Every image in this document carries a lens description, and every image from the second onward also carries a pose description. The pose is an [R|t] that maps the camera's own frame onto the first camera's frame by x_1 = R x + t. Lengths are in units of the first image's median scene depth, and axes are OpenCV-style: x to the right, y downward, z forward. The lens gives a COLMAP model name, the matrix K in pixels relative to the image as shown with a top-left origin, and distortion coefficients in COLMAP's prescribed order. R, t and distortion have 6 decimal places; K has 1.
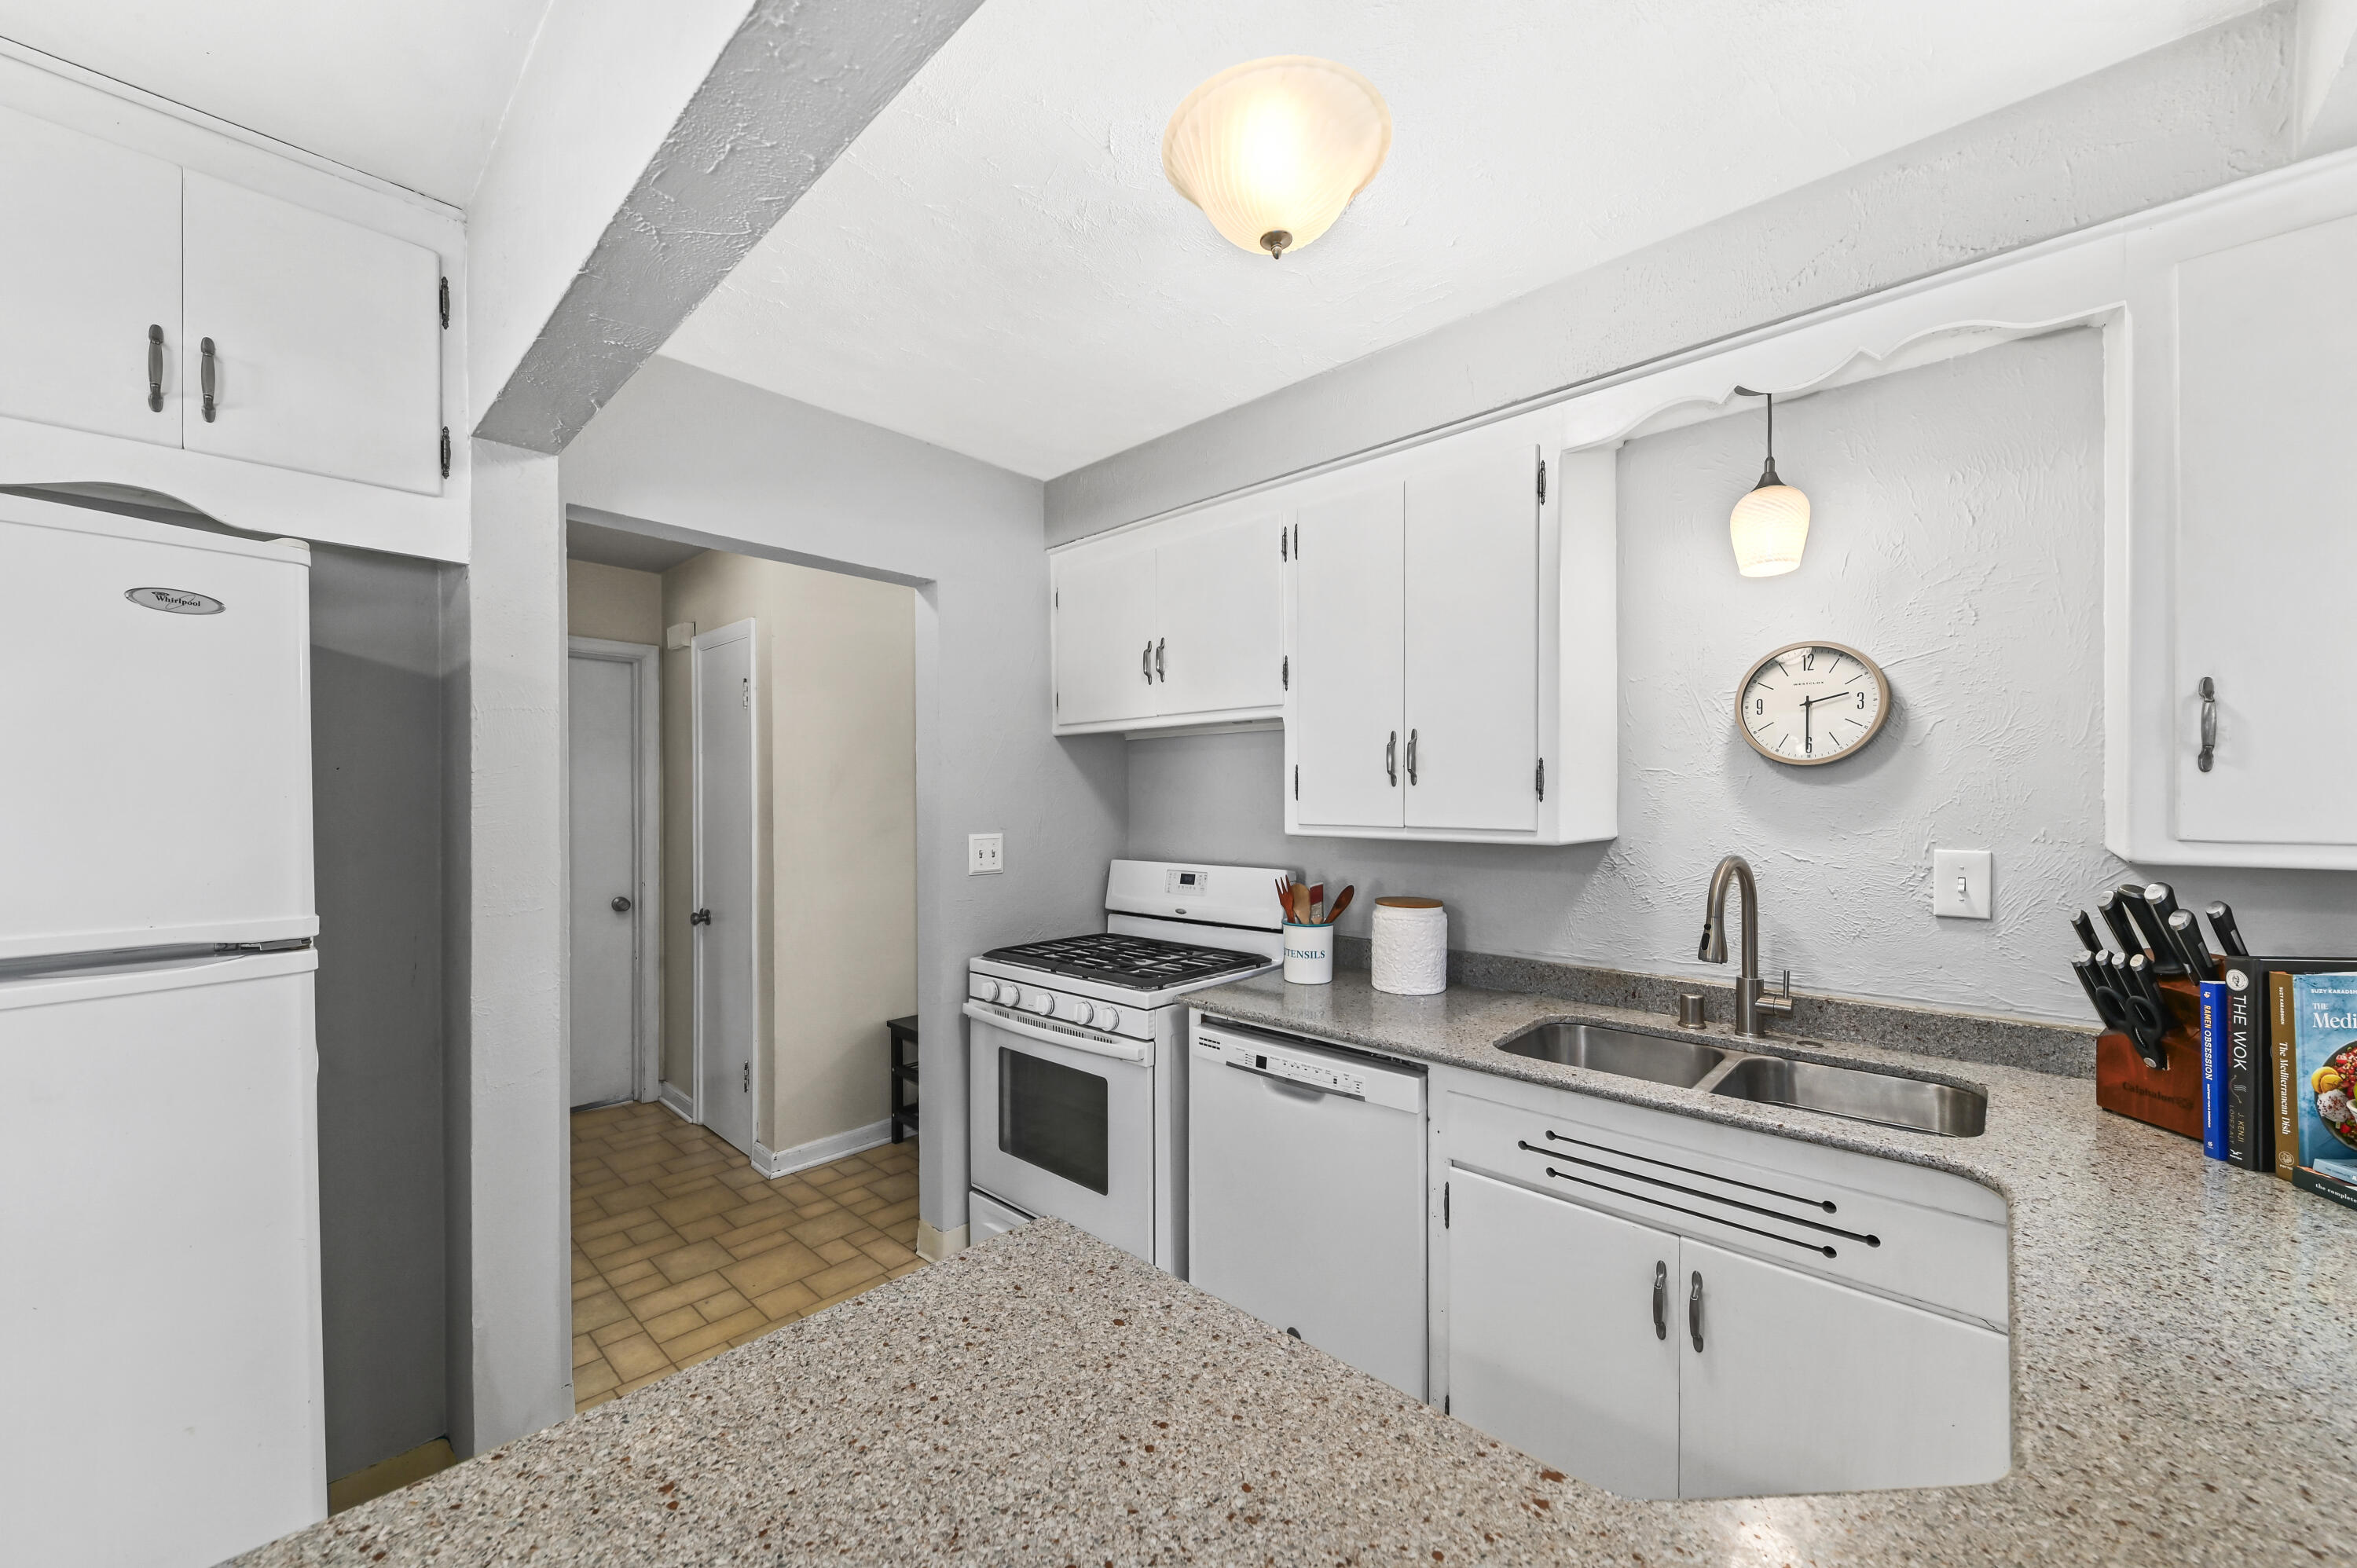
lens RADIAL K [[891.7, 0, 1191.0], [0, 891.7, 788.9], [0, 0, 1]] dist [0.002805, -0.000976]
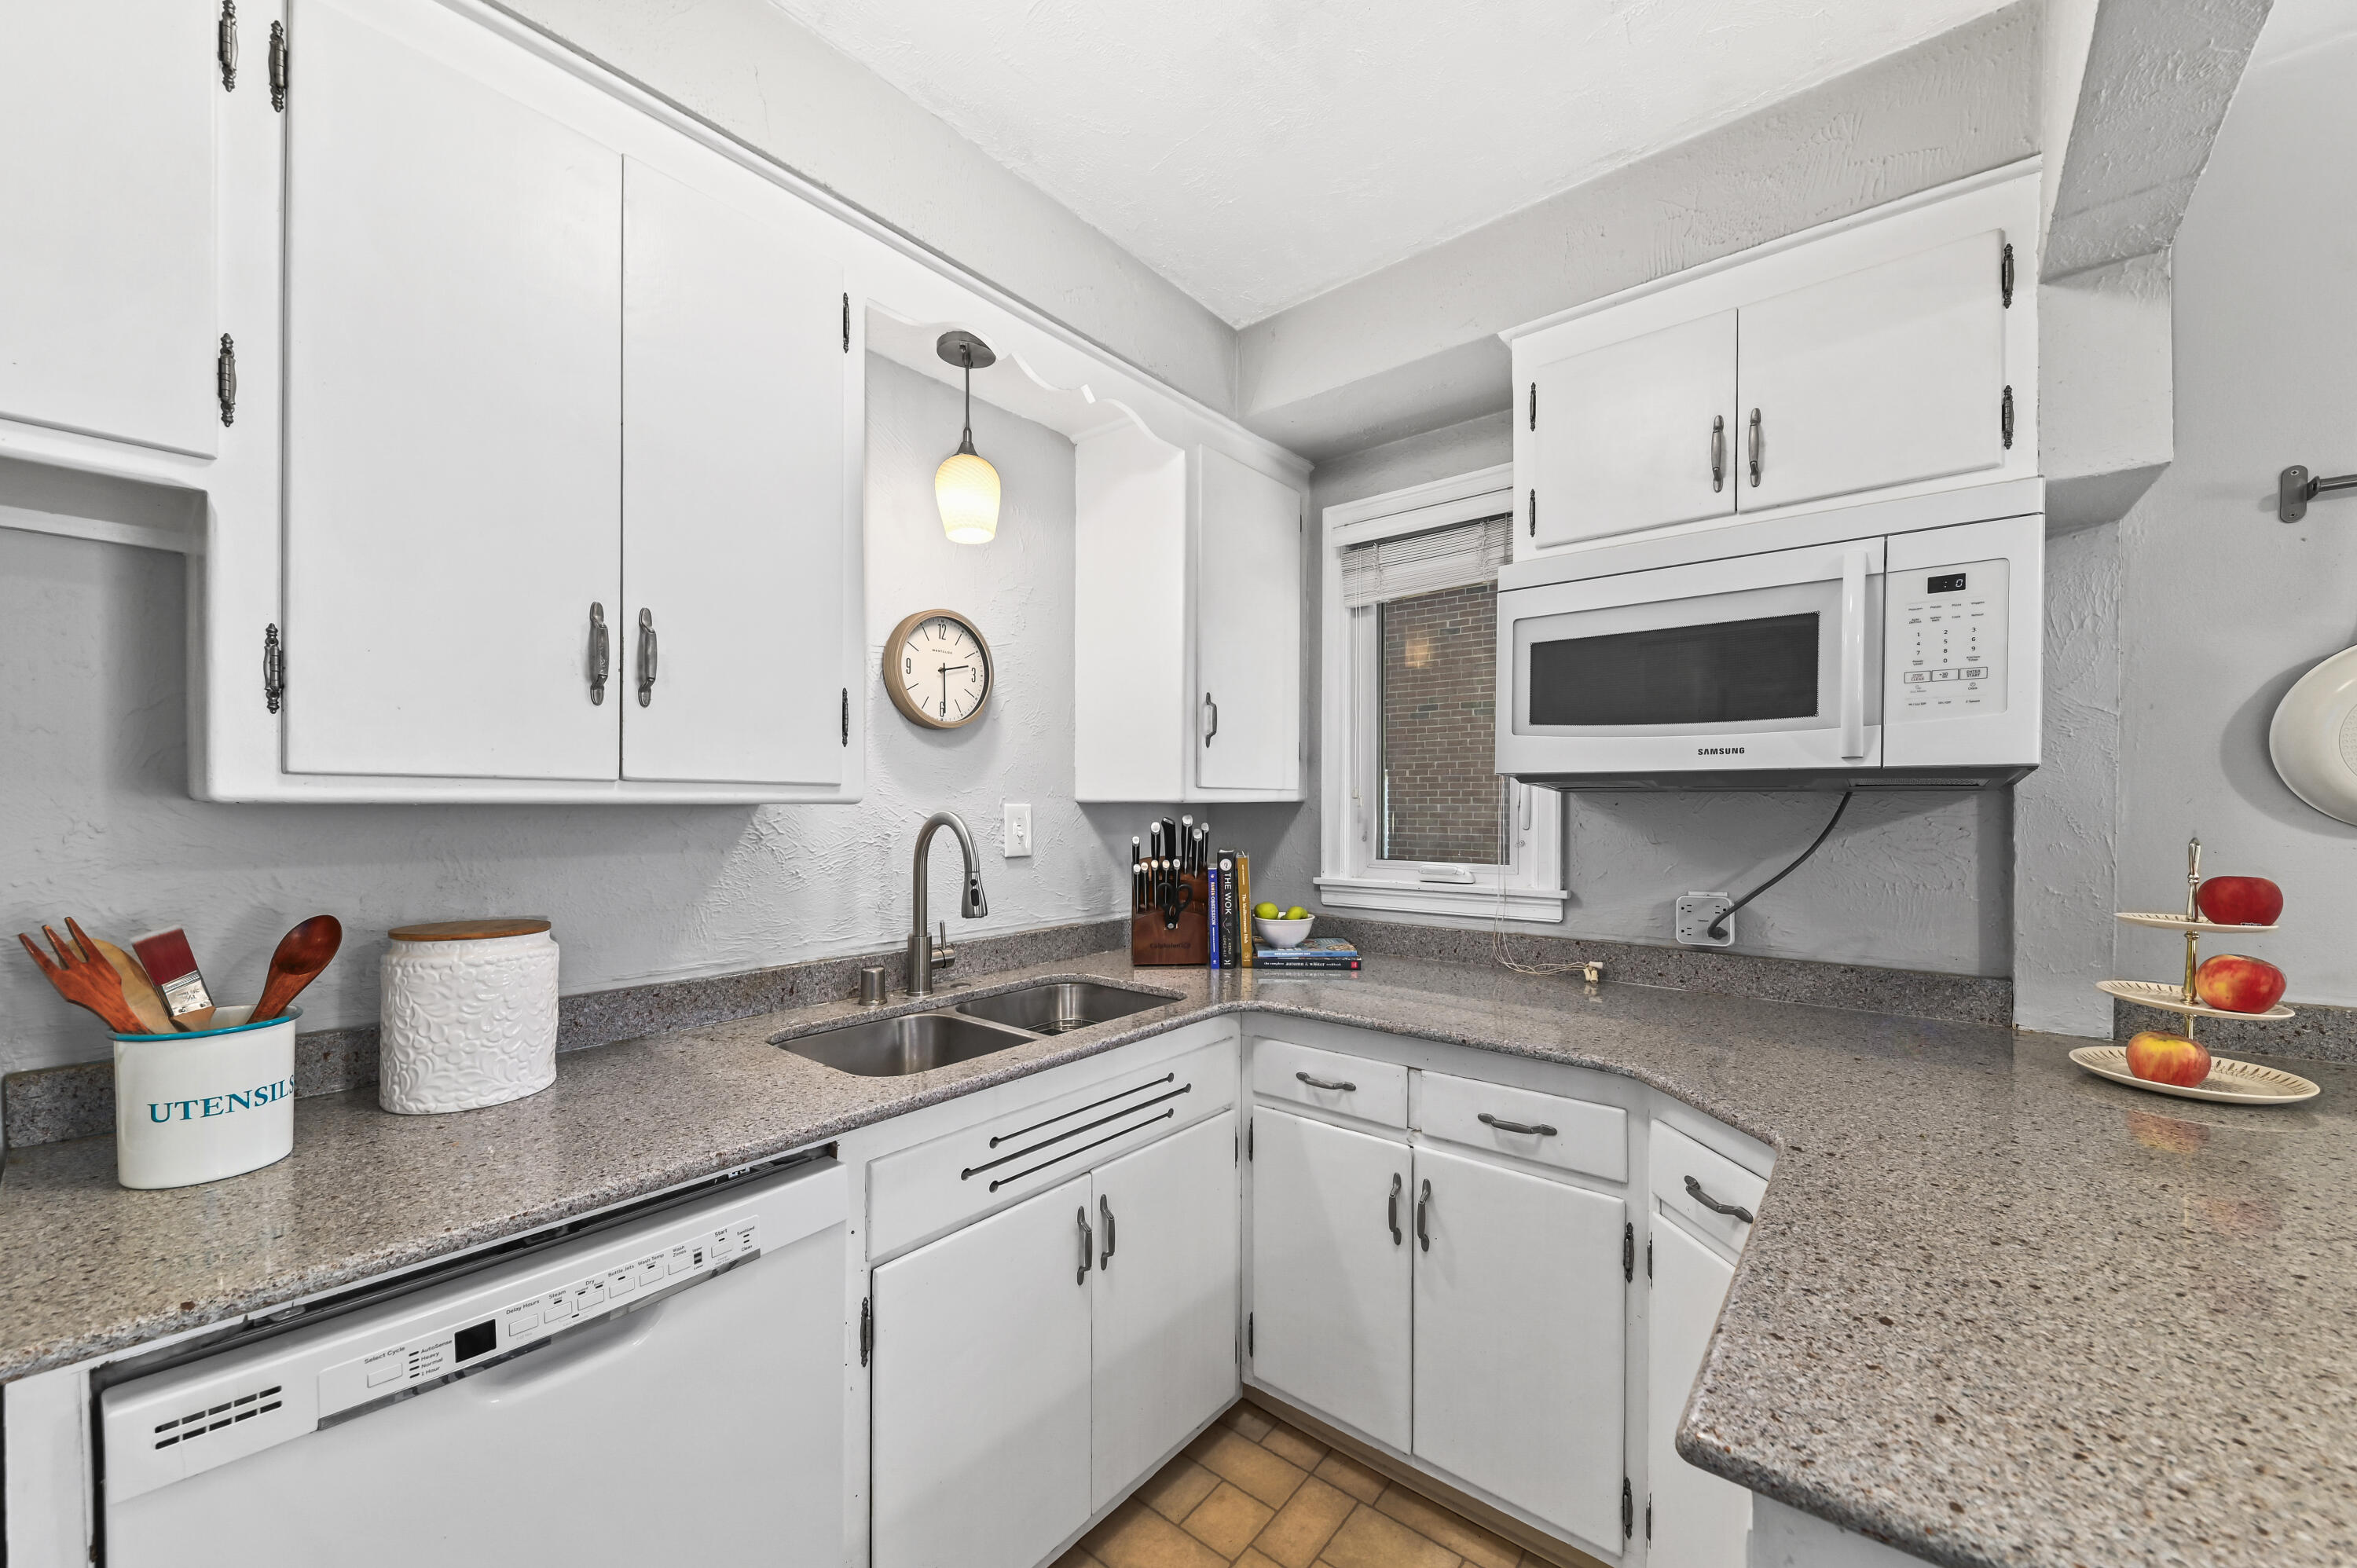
lens RADIAL K [[891.7, 0, 1187.8], [0, 891.7, 809.9], [0, 0, 1]] dist [0.002805, -0.000976]
pose [[-0.068826, -0.008247, 0.997595, -0.399344], [-0.013754, 0.999879, 0.007317, 0.061293], [-0.997534, -0.013217, -0.068931, 0.797150]]
